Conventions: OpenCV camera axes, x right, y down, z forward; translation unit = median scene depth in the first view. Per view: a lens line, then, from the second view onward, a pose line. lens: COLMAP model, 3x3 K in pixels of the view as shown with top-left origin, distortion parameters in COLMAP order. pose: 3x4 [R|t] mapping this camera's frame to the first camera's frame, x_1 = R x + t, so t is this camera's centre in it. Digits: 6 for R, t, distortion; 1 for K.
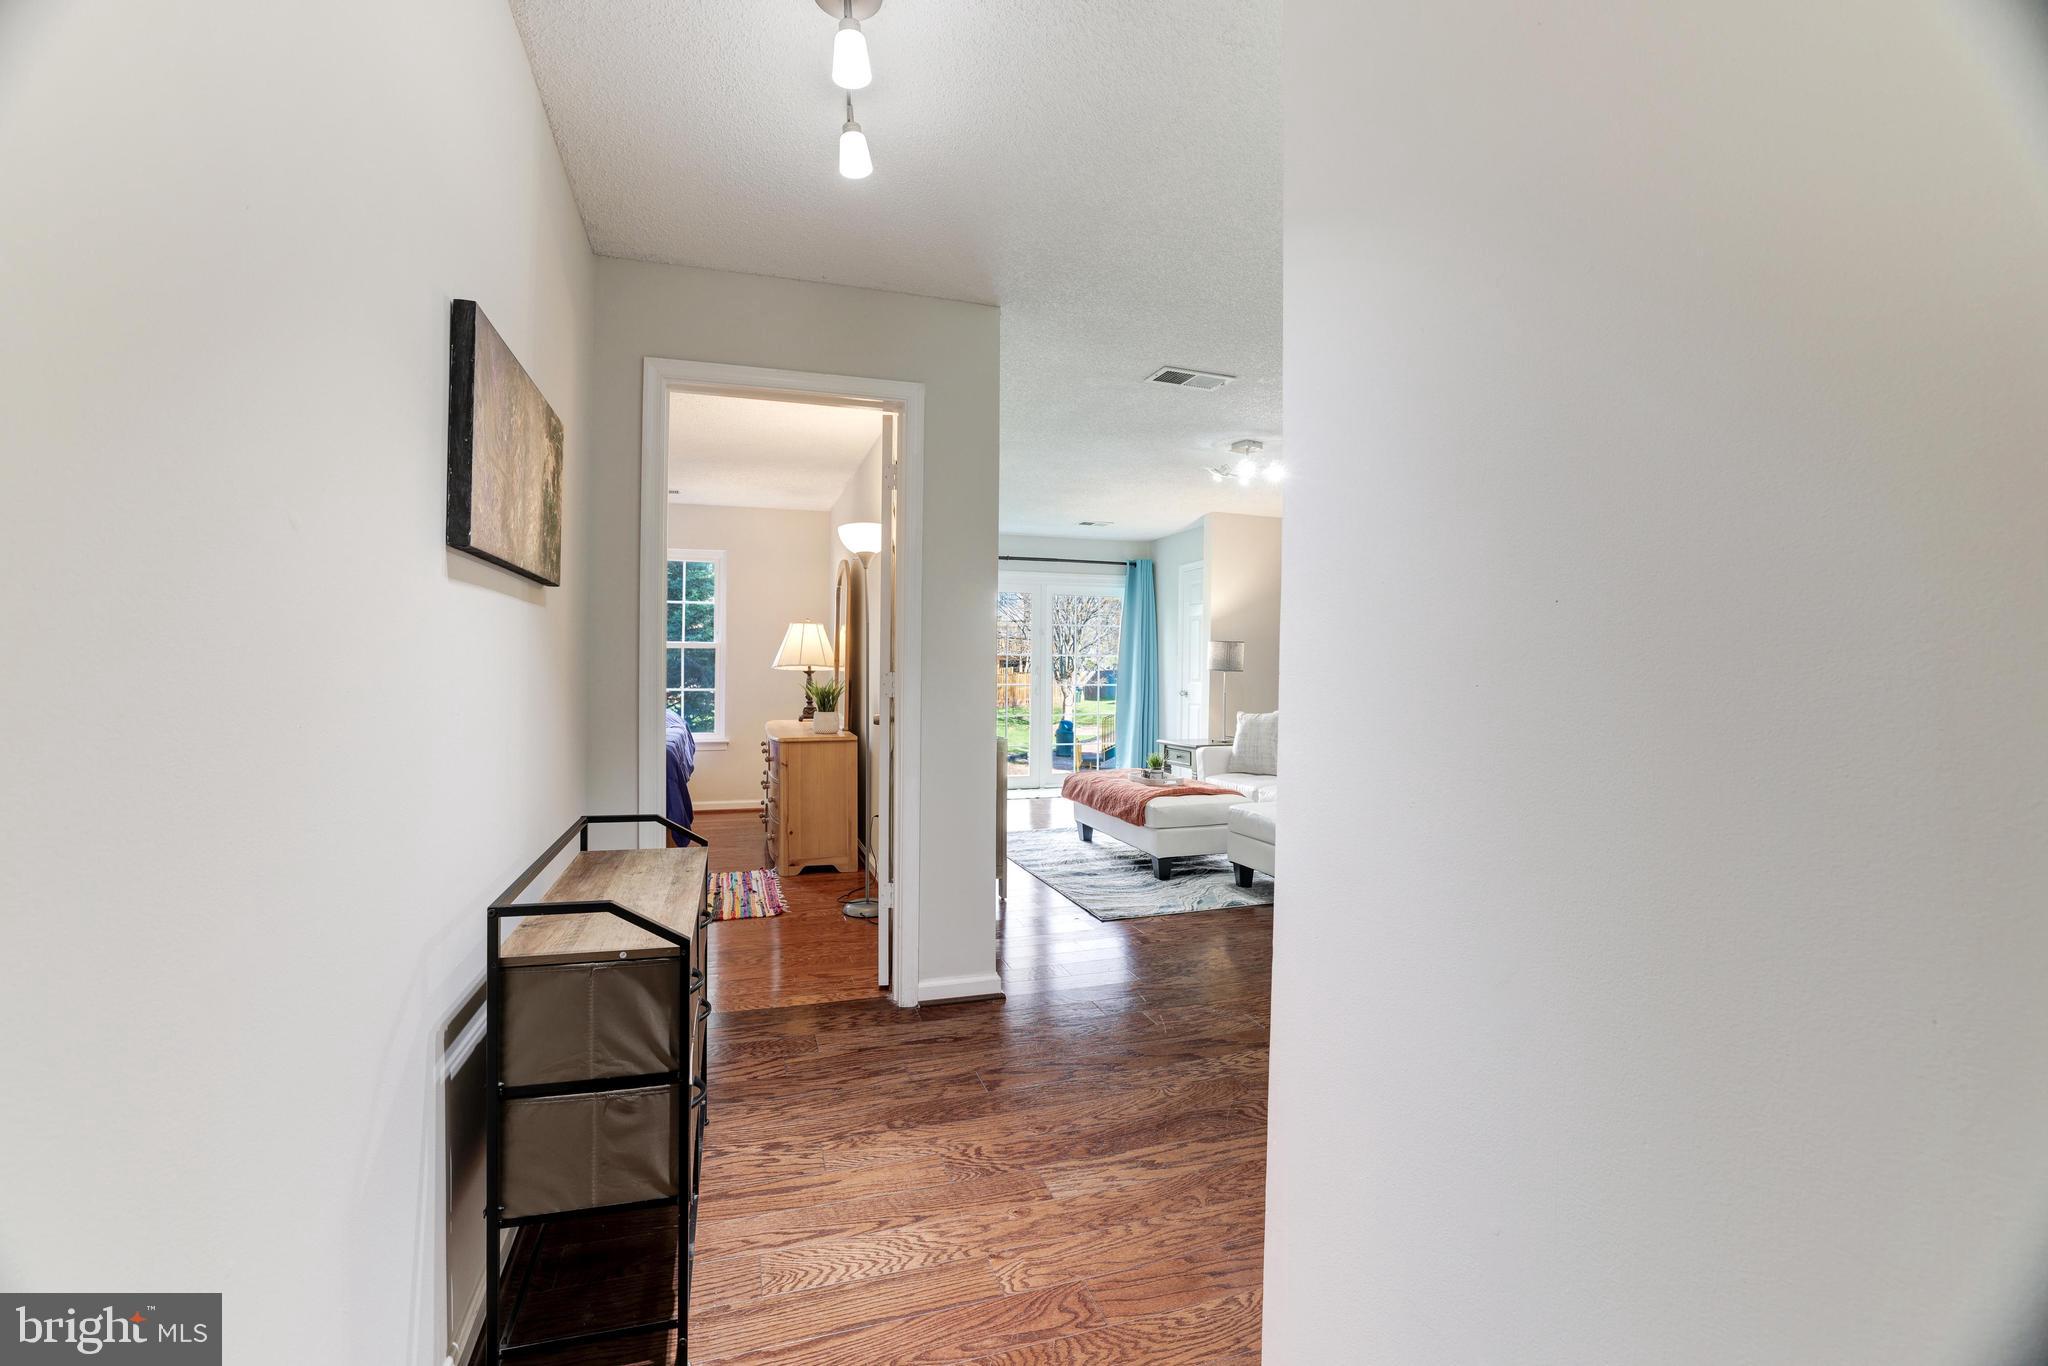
lens RADIAL K [[872.3, 0, 1018.8], [0, 872.3, 675.1], [0, 0, 1]] dist [-0.050845, -0.000003]
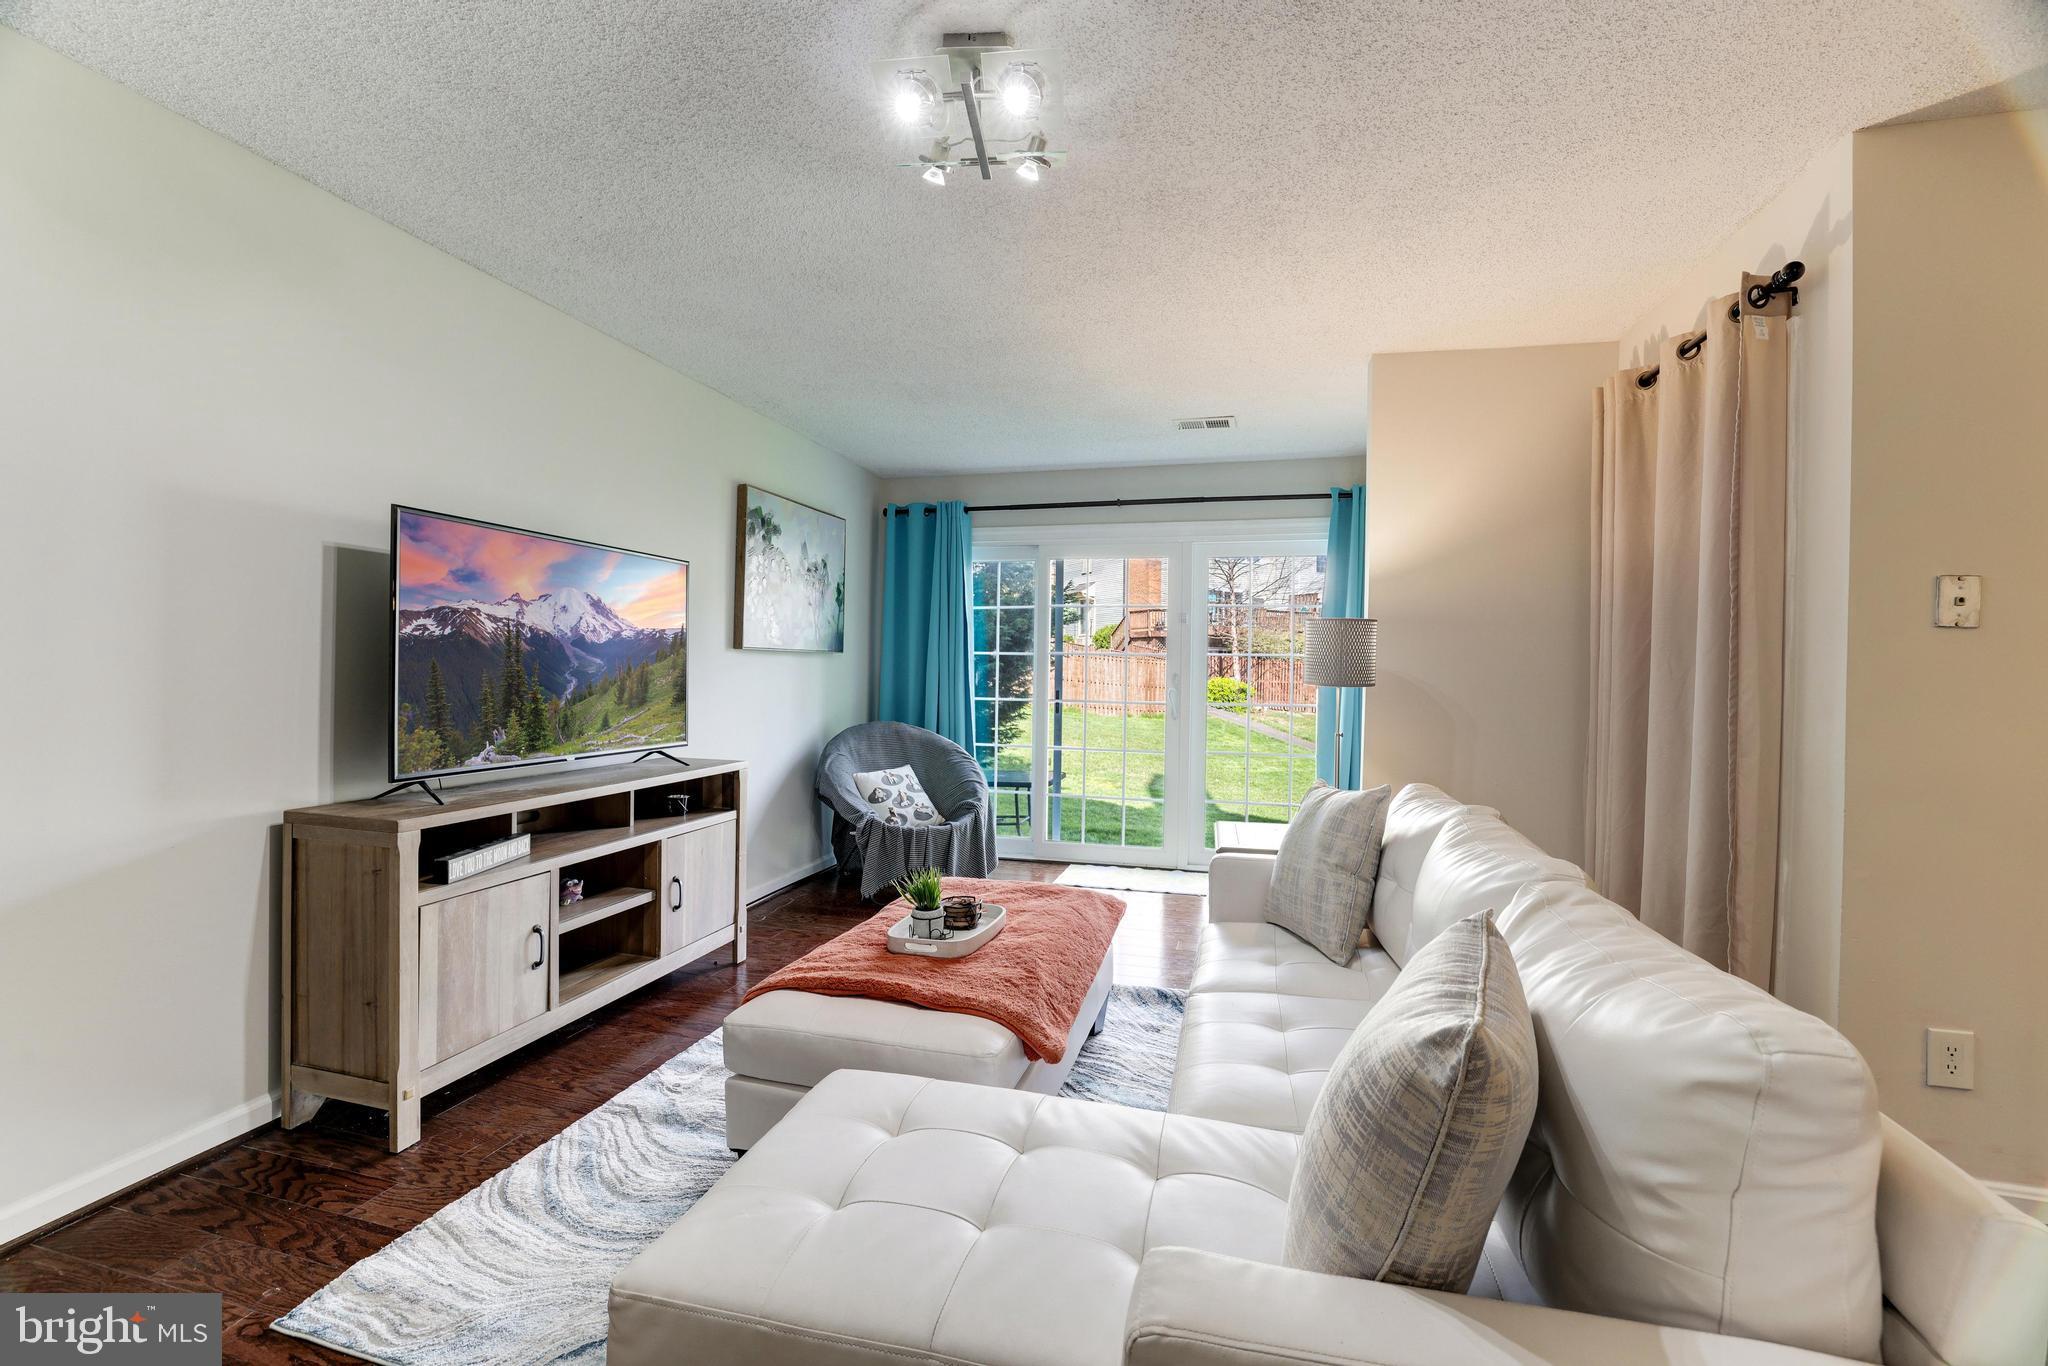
lens RADIAL K [[886.5, 0, 1013.8], [0, 886.5, 670.9], [0, 0, 1]] dist [-0.049758, 0.017630]
pose [[0.832238, 0.005366, -0.554392, 0.470279], [-0.012338, 0.999885, -0.008843, -0.007937], [0.554281, 0.014200, 0.832209, 0.699734]]
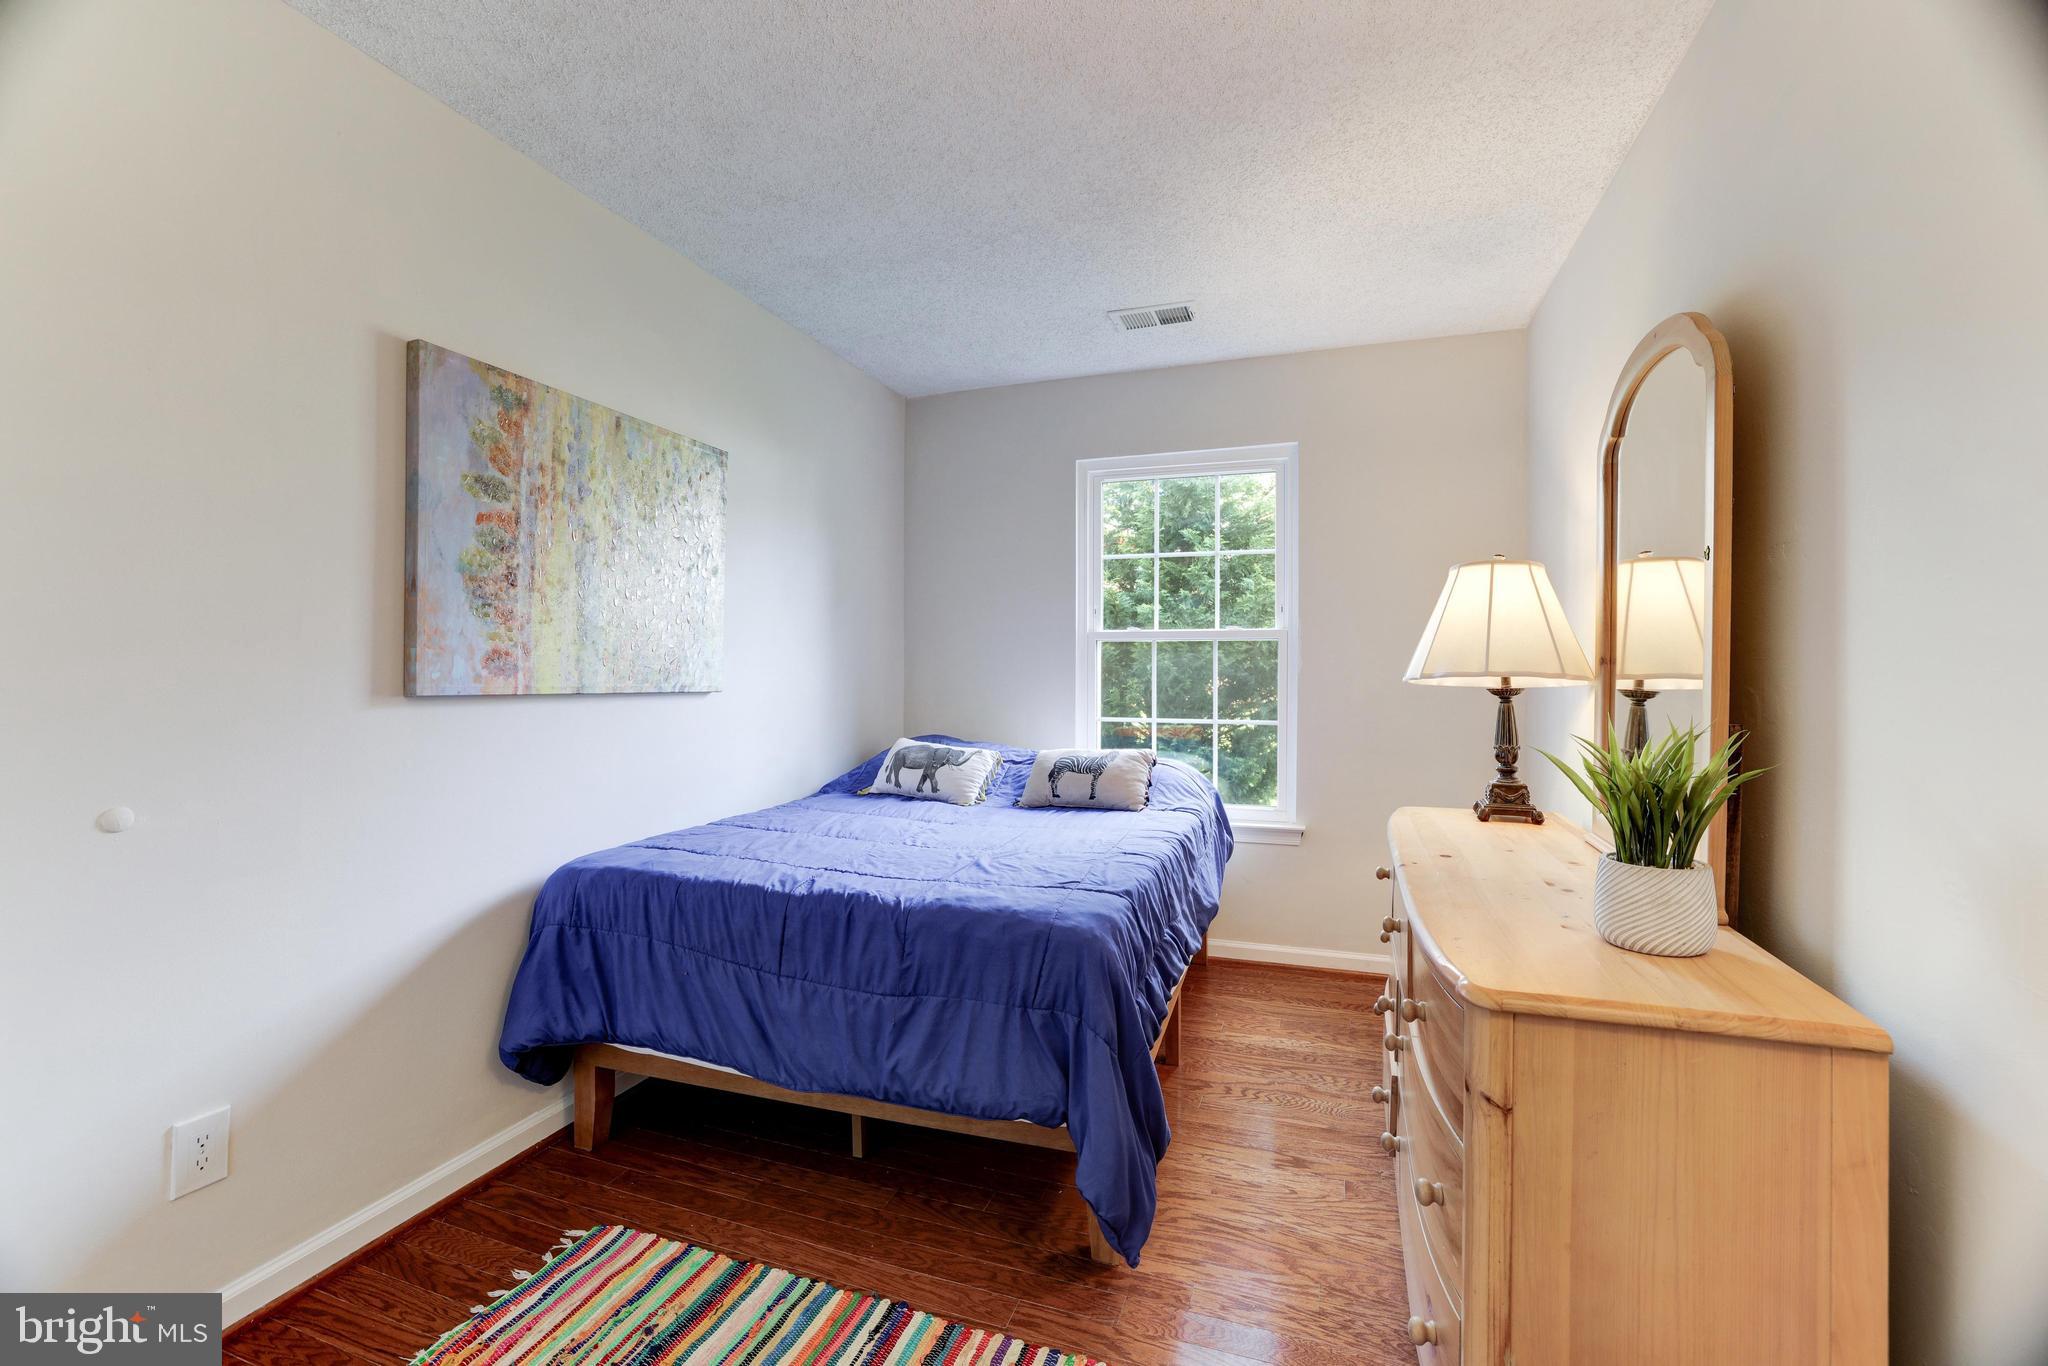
lens RADIAL K [[886.5, 0, 1013.8], [0, 886.5, 670.9], [0, 0, 1]] dist [-0.049758, 0.017630]
pose [[0.788652, -0.004031, -0.614827, -0.217010], [-0.001587, 0.999962, -0.008592, -0.011016], [0.614838, 0.007752, 0.788615, 0.698819]]
